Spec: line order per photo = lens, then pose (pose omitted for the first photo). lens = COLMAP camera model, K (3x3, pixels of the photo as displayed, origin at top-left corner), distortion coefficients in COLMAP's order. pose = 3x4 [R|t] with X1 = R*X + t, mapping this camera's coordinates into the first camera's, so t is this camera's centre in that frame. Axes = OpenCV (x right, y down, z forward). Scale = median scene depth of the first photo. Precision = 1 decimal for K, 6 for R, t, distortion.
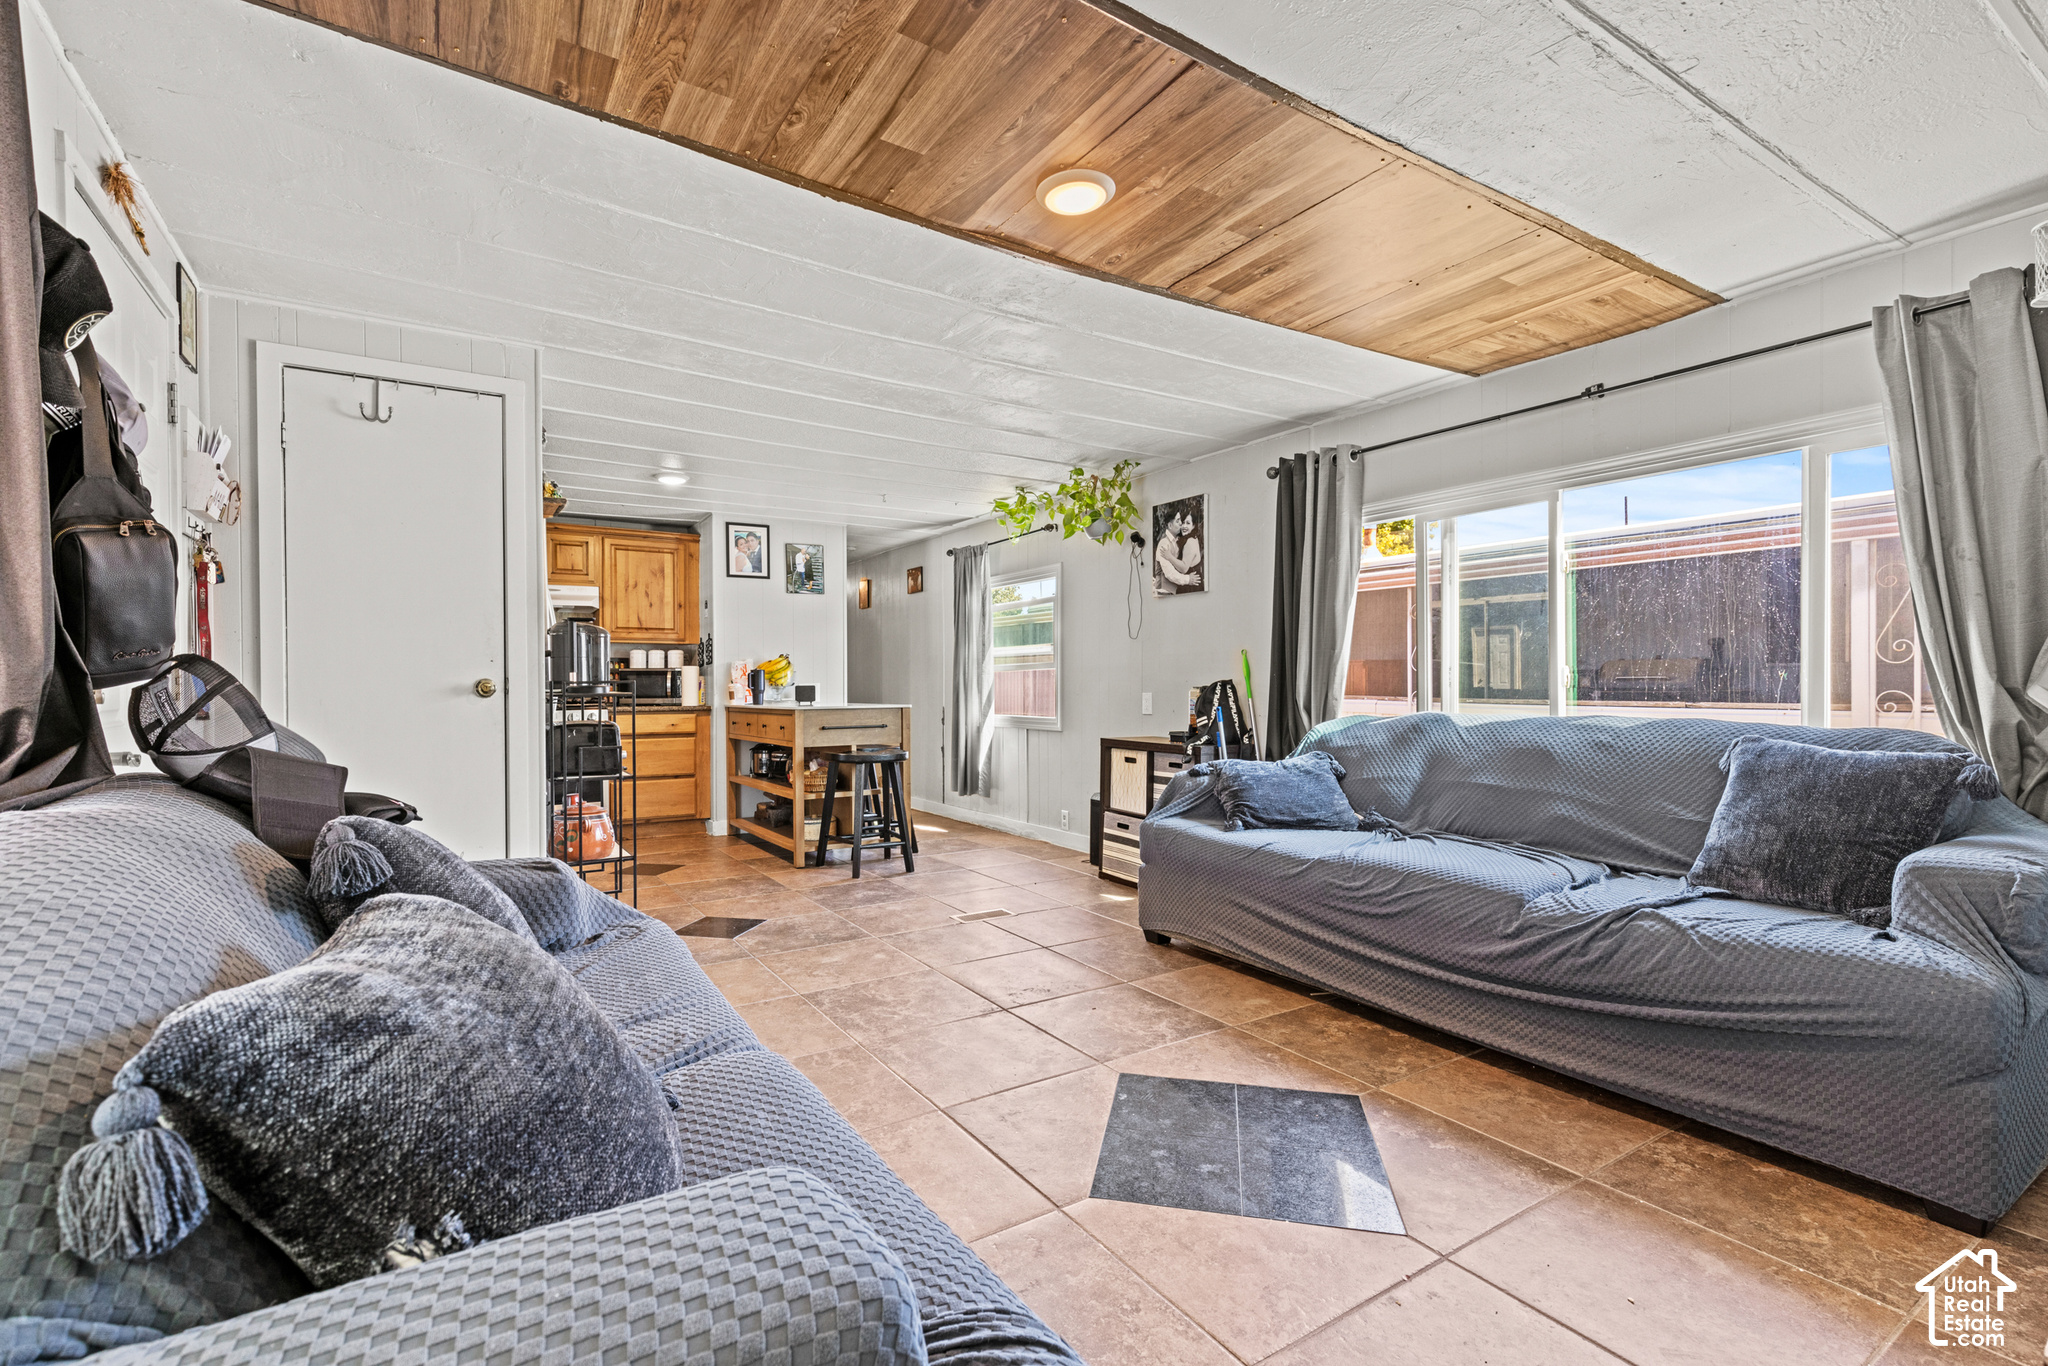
lens RADIAL K [[938.5, 0, 1020.9], [0, 938.5, 687.3], [0, 0, 1]] dist [0.000448, 0.000082]
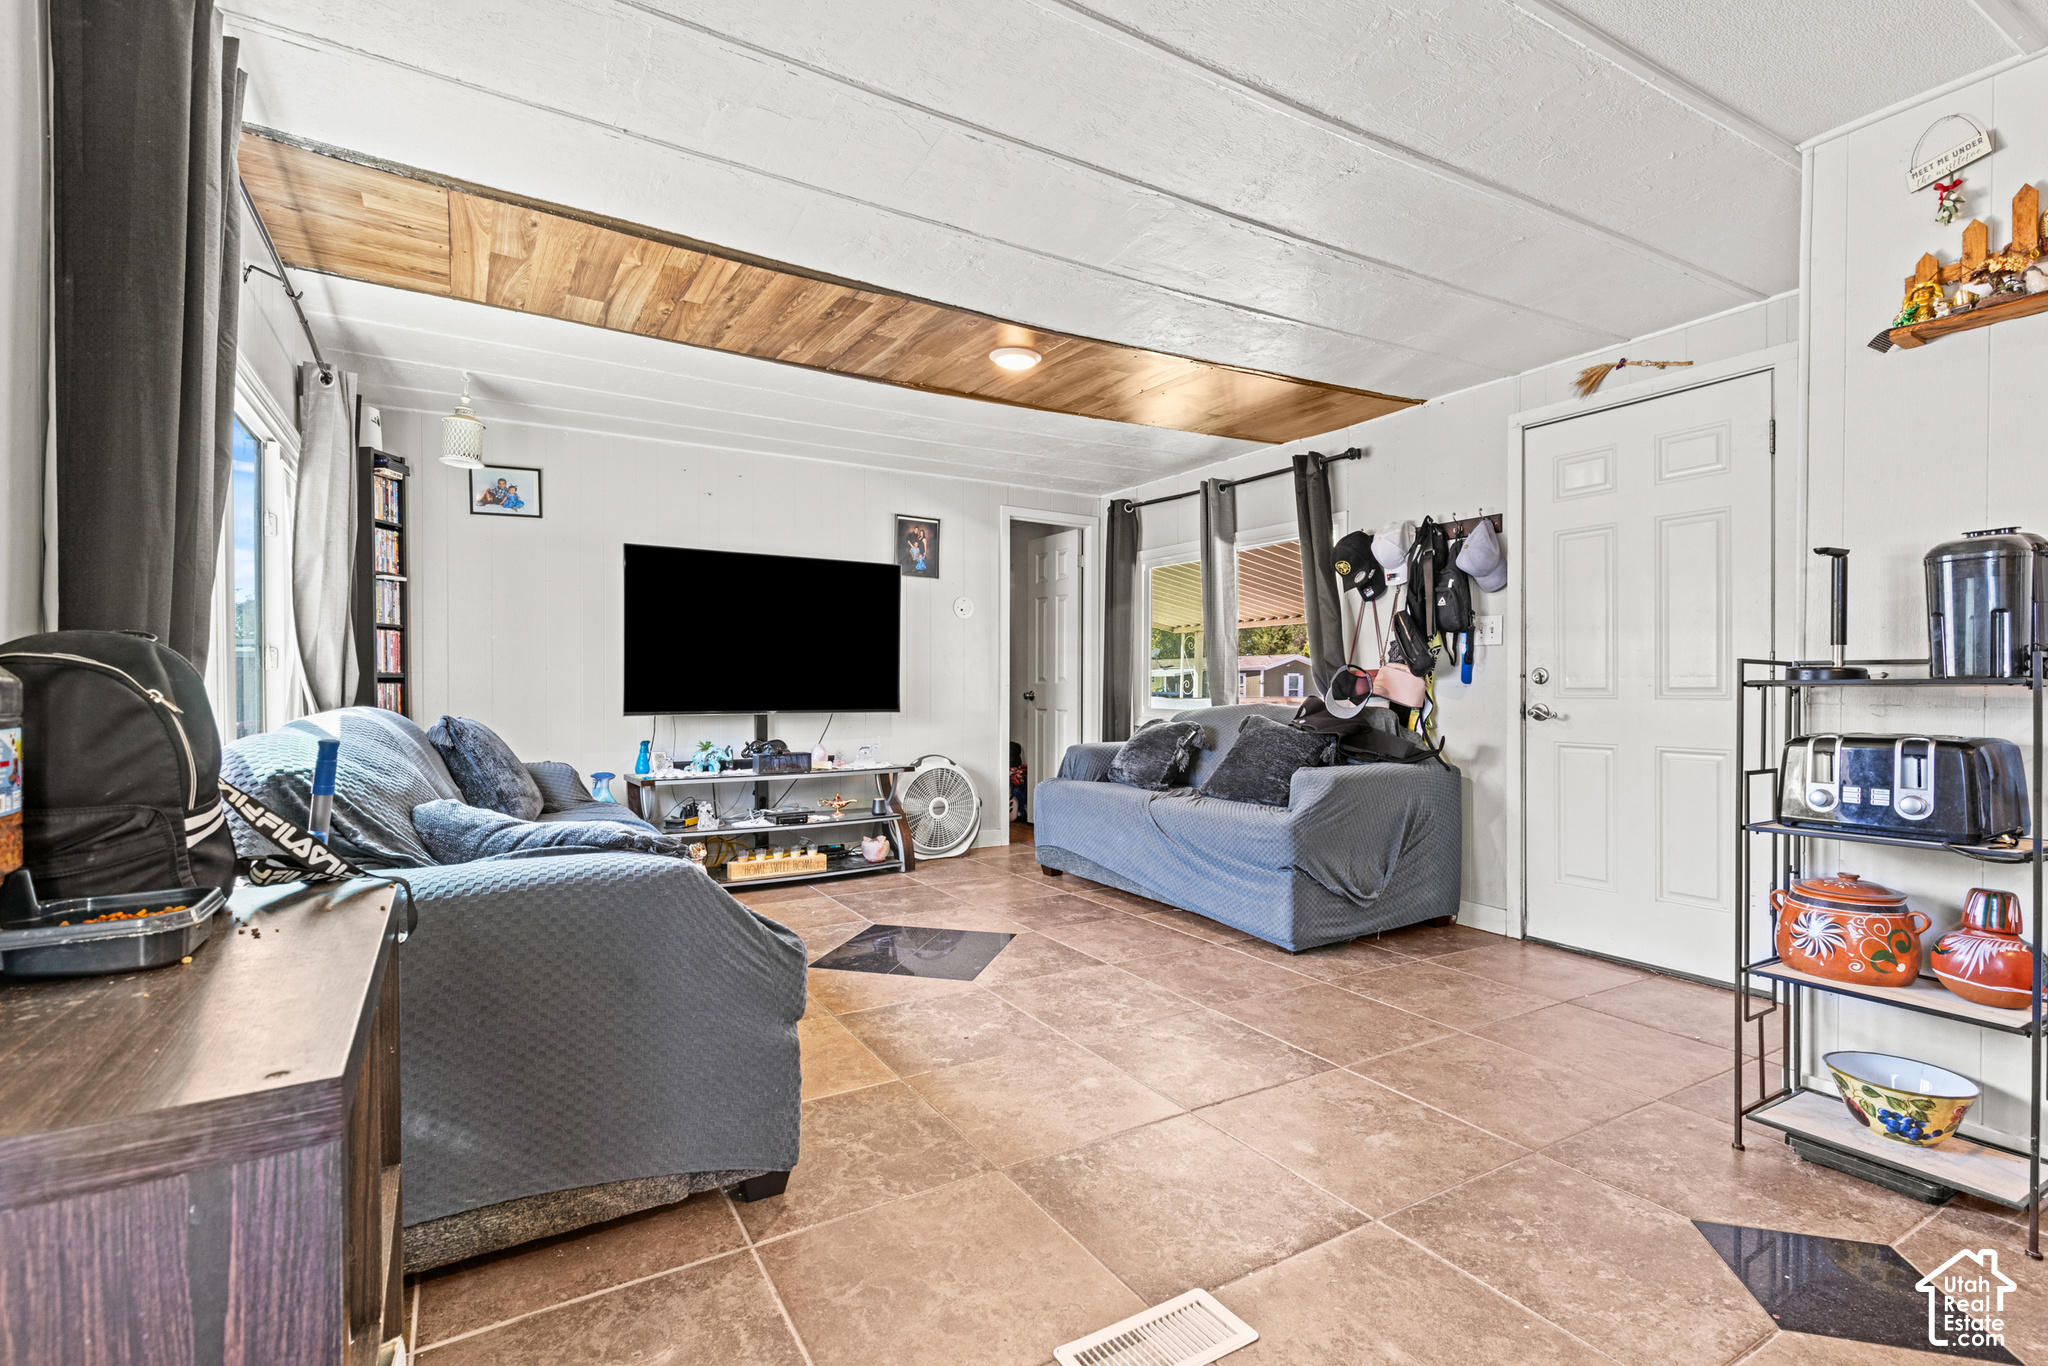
lens RADIAL K [[938.5, 0, 1025.2], [0, 938.5, 679.0], [0, 0, 1]] dist [0.000448, 0.000082]
pose [[-0.999154, 0.014380, 0.038522, -0.014902], [0.014549, 0.999886, 0.004096, 0.008074], [-0.038459, 0.004653, -0.999249, 1.827229]]
